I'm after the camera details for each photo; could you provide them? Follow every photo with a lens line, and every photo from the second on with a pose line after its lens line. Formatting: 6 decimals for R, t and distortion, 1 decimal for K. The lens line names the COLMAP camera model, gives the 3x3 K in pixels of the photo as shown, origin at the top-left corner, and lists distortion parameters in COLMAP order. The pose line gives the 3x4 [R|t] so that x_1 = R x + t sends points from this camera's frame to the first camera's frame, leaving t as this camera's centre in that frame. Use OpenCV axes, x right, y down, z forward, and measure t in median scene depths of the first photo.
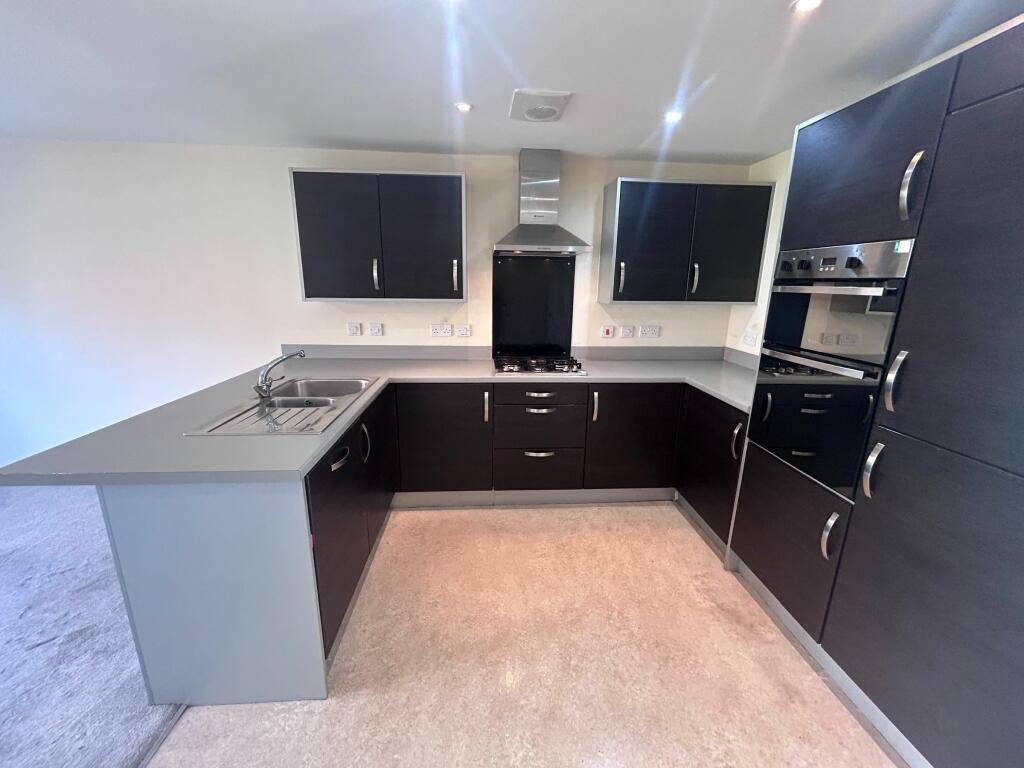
lens RADIAL K [[415.9, 0, 511.0], [0, 415.9, 381.5], [0, 0, 1]] dist [-0.005982, 0.004906]
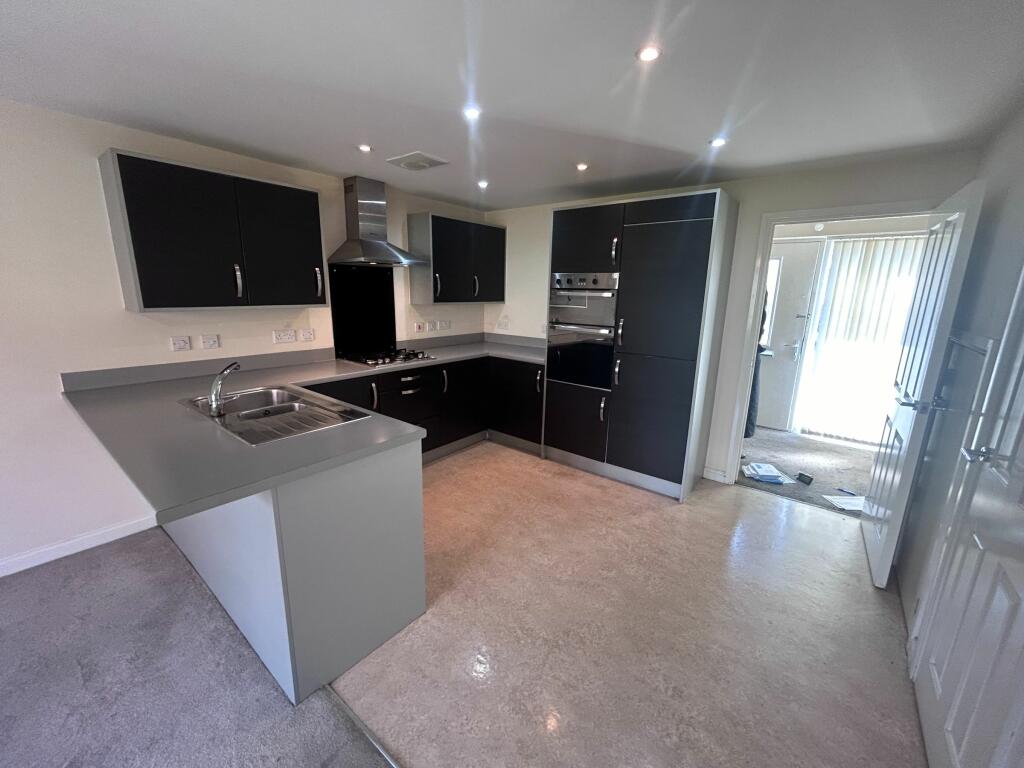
lens RADIAL K [[415.9, 0, 511.0], [0, 415.9, 381.5], [0, 0, 1]] dist [-0.005982, 0.004906]
pose [[0.671866, -0.162307, 0.722671, -0.623803], [0.164830, 0.983992, 0.067755, 0.005893], [-0.722099, 0.073596, 0.687864, -0.080633]]
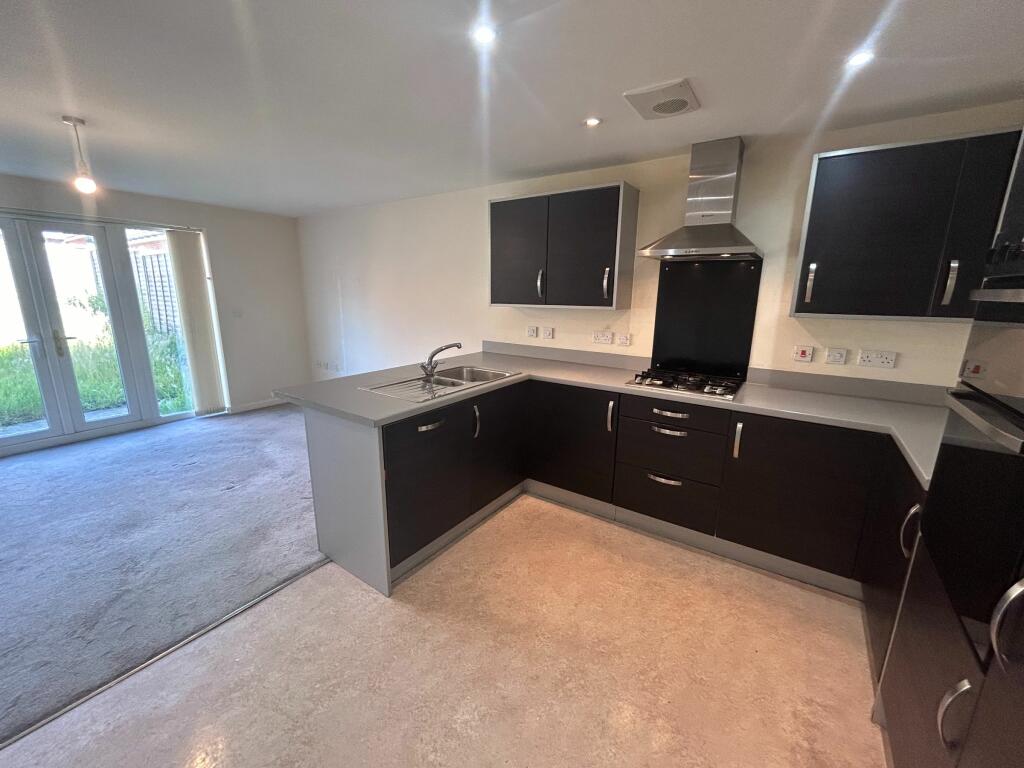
lens RADIAL K [[415.9, 0, 511.0], [0, 415.9, 381.5], [0, 0, 1]] dist [-0.005982, 0.004906]
pose [[0.779365, 0.128818, -0.613186, 0.341154], [-0.146611, 0.988962, 0.021416, -0.006404], [0.609176, 0.073209, 0.789648, 0.076118]]
